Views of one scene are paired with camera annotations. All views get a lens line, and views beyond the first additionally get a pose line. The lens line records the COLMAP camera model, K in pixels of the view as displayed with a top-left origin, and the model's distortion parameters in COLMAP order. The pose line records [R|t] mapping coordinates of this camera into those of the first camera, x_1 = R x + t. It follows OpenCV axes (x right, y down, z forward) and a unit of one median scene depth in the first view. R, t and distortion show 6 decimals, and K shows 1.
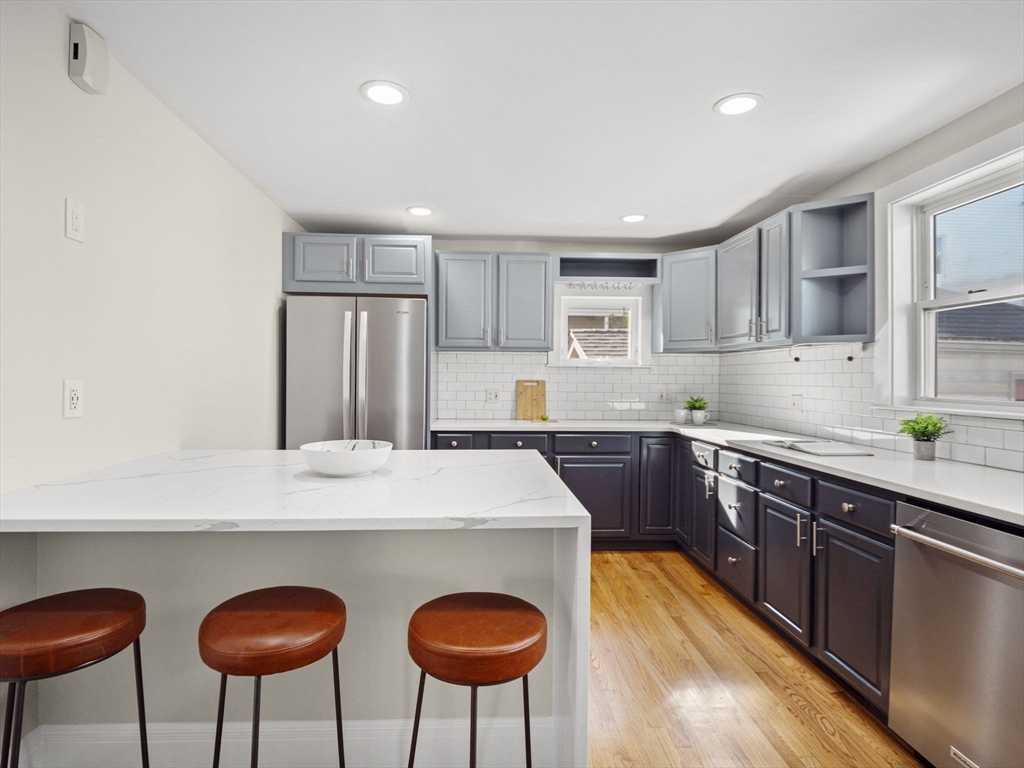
lens RADIAL K [[523.4, 0, 510.2], [0, 523.4, 383.8], [0, 0, 1]] dist [-0.002631, -0.003567]
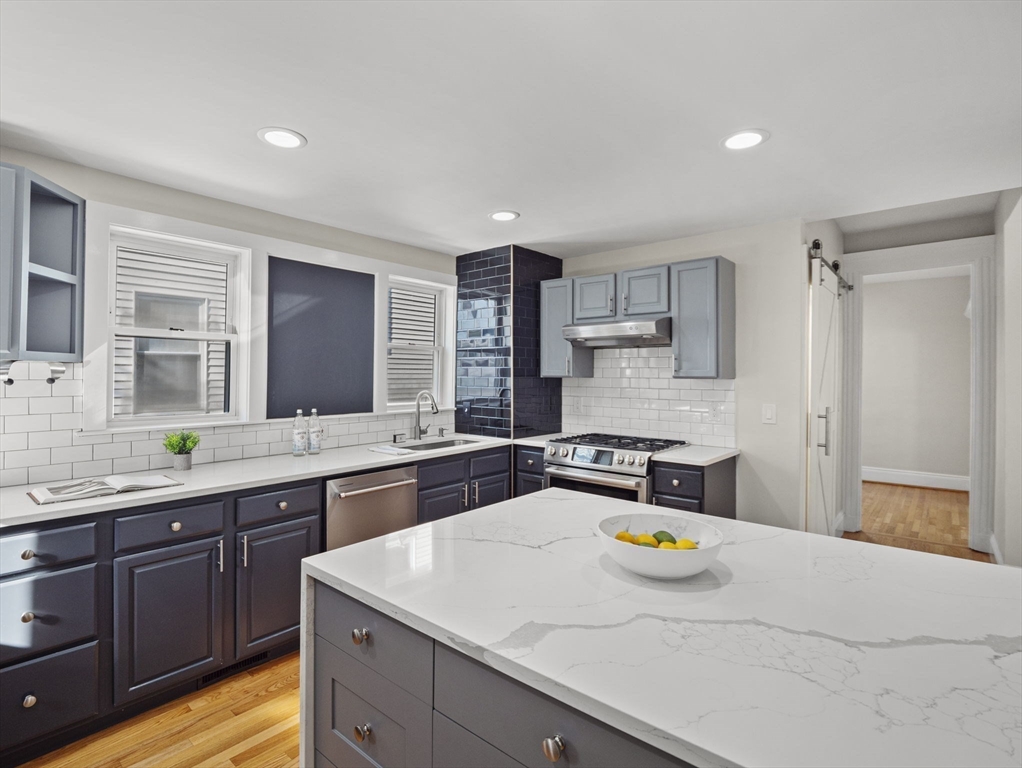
lens RADIAL K [[503.4, 0, 504.5], [0, 503.4, 377.3], [0, 0, 1]] dist [-0.002769, -0.002704]
pose [[-0.714438, -0.014071, 0.699557, -0.332668], [-0.000915, 0.999816, 0.019176, -0.055066], [-0.699698, 0.013060, -0.714319, 0.839334]]
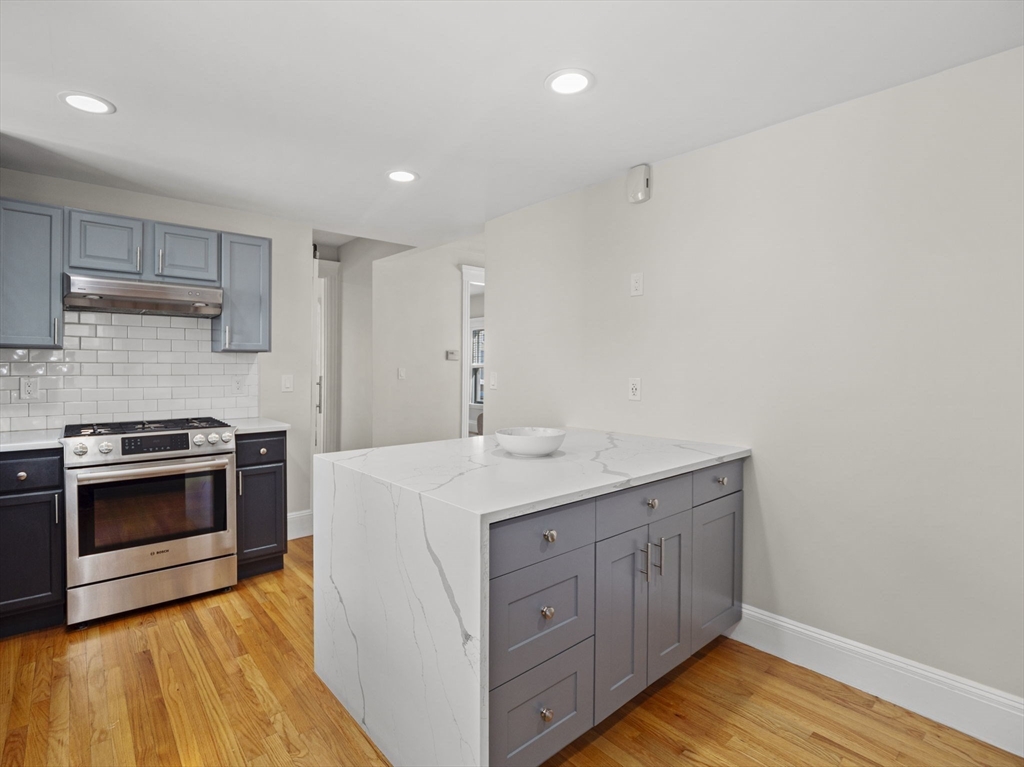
lens RADIAL K [[504.4, 0, 502.5], [0, 504.4, 377.1], [0, 0, 1]] dist [-0.002769, -0.002704]
pose [[-0.798079, 0.000911, -0.602552, 0.239756], [-0.018674, 0.999481, 0.026245, -0.022067], [0.602263, 0.032198, -0.797648, 0.976839]]
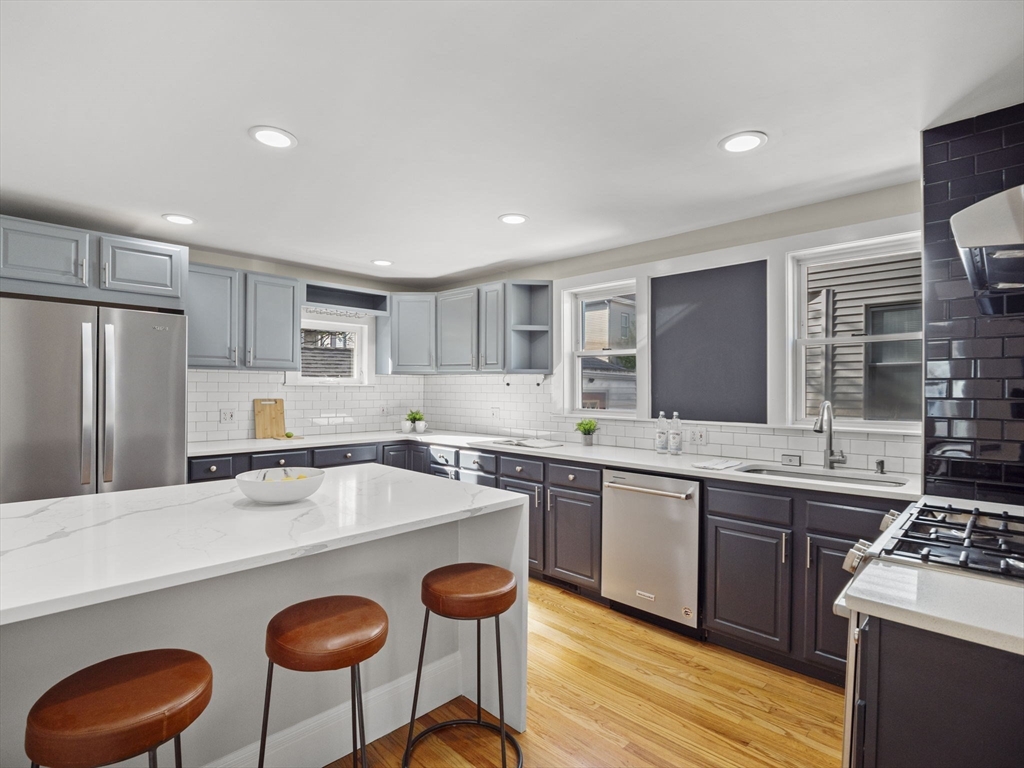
lens RADIAL K [[504.4, 0, 498.2], [0, 504.4, 393.6], [0, 0, 1]] dist [-0.002769, -0.002704]
pose [[0.750452, -0.010198, 0.660847, -0.336235], [0.007355, 0.999948, 0.007078, -0.025824], [-0.660884, -0.000451, 0.750488, -0.034310]]
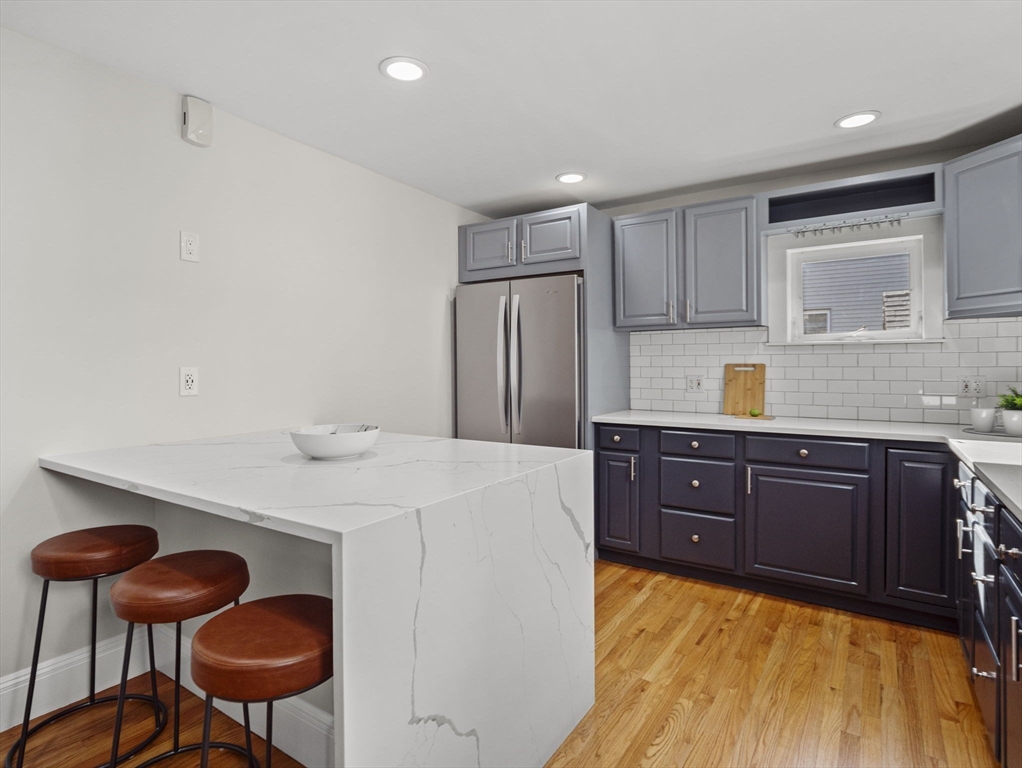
lens RADIAL K [[551.3, 0, 510.9], [0, 551.3, 368.6], [0, 0, 1]] dist [-0.005356, -0.002149]
pose [[0.801586, -0.007636, -0.597831, 0.307871], [0.004727, 0.999968, -0.006434, 0.004332], [0.597861, 0.002332, 0.801597, 0.175762]]
